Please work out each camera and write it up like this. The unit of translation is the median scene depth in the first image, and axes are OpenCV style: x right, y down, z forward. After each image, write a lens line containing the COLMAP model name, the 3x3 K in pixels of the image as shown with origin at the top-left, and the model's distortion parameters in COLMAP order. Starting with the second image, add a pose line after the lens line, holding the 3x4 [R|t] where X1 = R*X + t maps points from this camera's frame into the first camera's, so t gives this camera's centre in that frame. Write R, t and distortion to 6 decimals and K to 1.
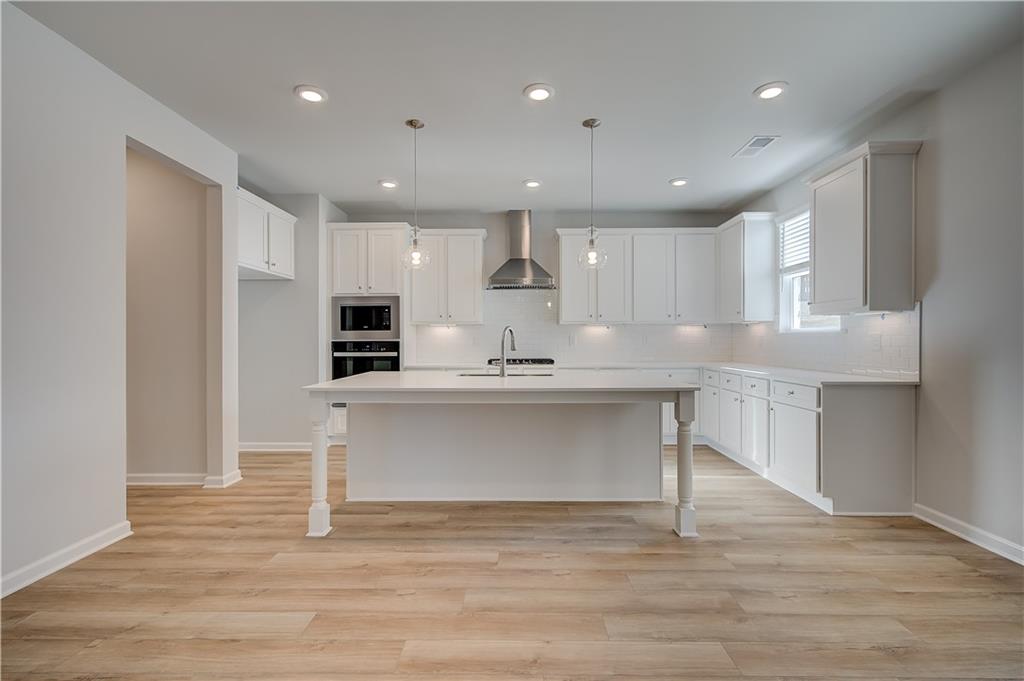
lens RADIAL K [[470.5, 0, 521.4], [0, 470.5, 338.4], [0, 0, 1]] dist [0.000889, -0.001106]
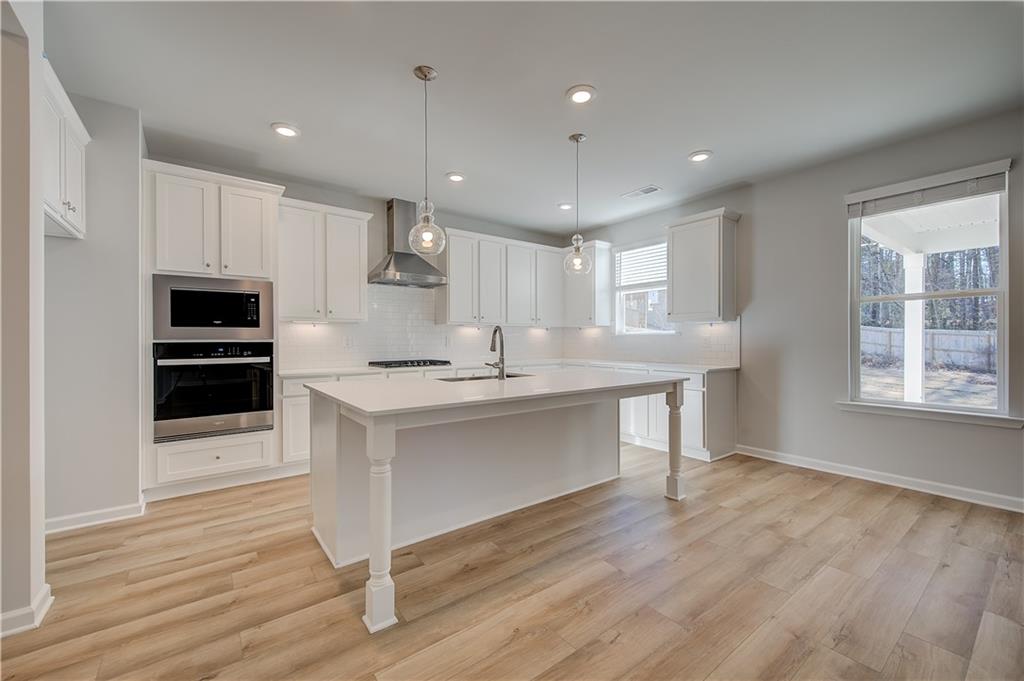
lens RADIAL K [[420.9, 0, 532.7], [0, 420.9, 339.0], [0, 0, 1]] dist [0.006917, -0.001216]
pose [[0.777841, 0.001747, 0.628459, -0.522838], [-0.001535, 0.999998, -0.000879, 0.001423], [-0.628460, -0.000281, 0.777842, 0.309060]]
